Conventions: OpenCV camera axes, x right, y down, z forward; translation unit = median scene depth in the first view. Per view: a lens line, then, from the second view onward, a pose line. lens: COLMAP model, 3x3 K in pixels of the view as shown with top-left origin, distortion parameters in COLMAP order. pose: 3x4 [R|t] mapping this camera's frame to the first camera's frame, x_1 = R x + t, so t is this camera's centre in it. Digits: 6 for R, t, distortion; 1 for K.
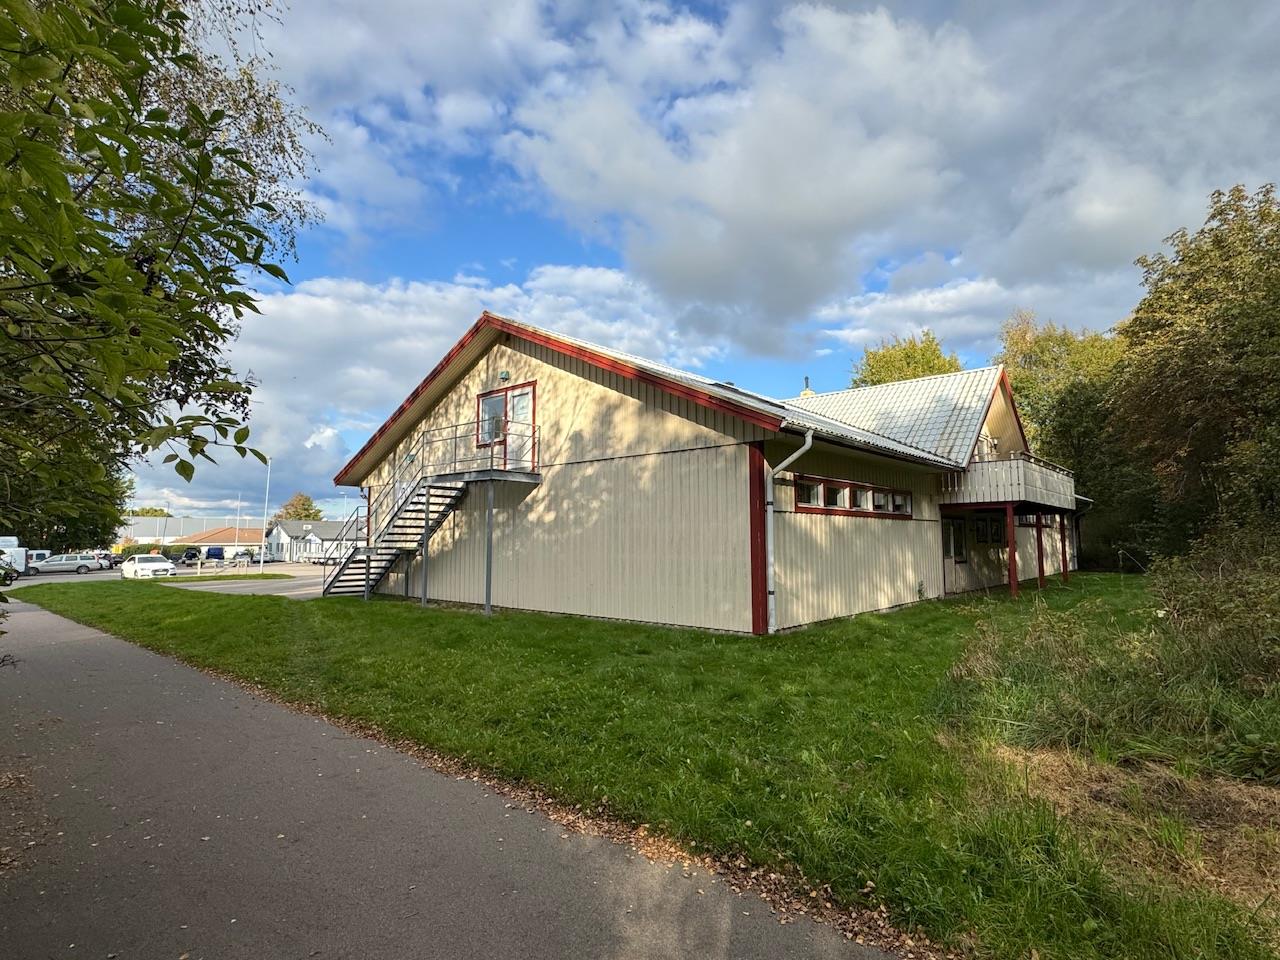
lens RADIAL K [[663.8, 0, 640.0], [0, 663.8, 480.0], [0, 0, 1]] dist [-0.001937, 0.000137]
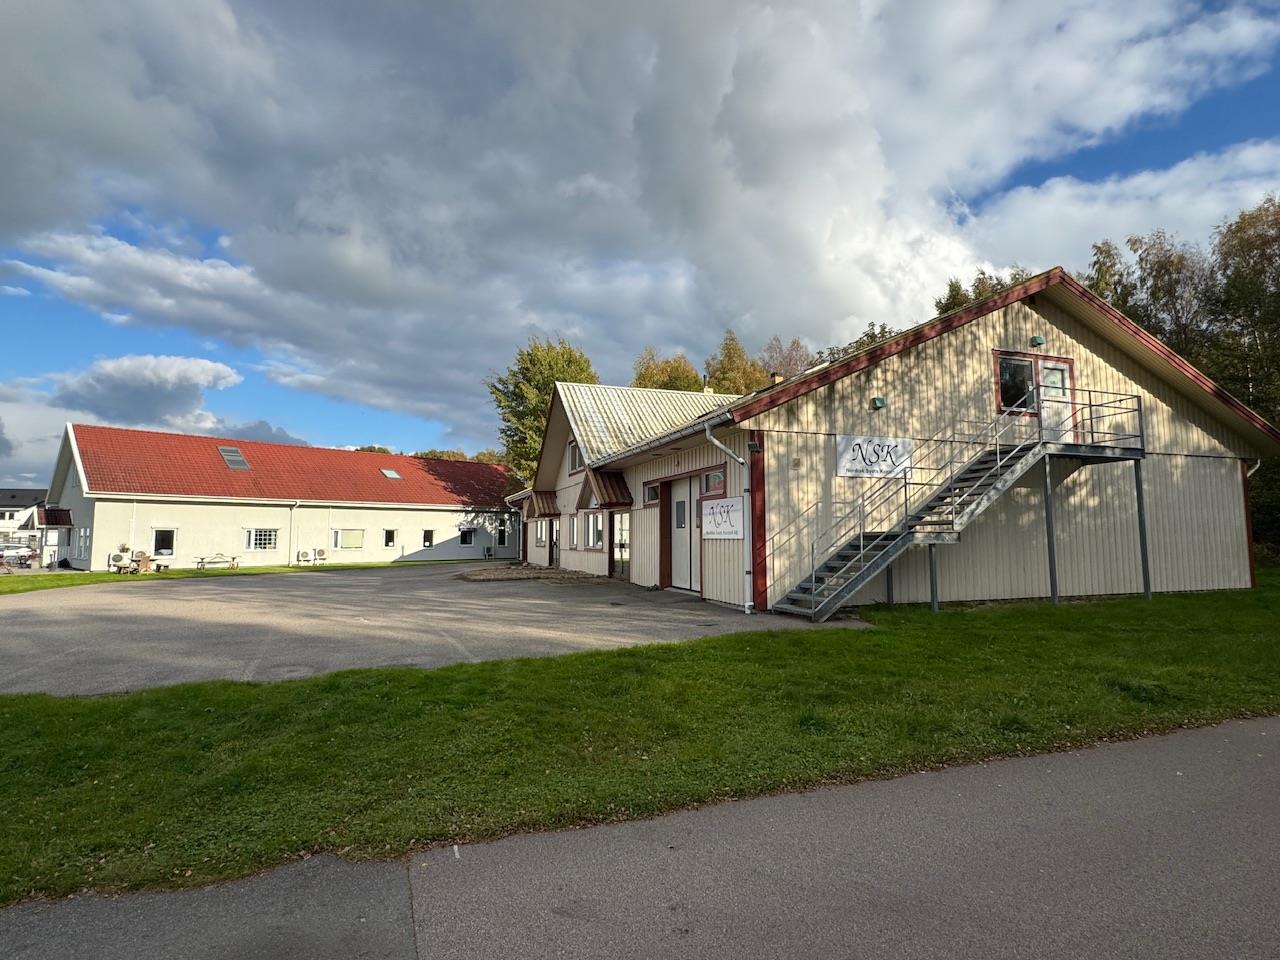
lens RADIAL K [[669.8, 0, 602.4], [0, 669.8, 476.5], [0, 0, 1]] dist [-0.005042, -0.001053]
pose [[0.505949, 0.080626, 0.858787, -1.285892], [-0.080638, 0.995683, -0.045971, 0.116076], [-0.858786, -0.045992, 0.510266, 1.053104]]
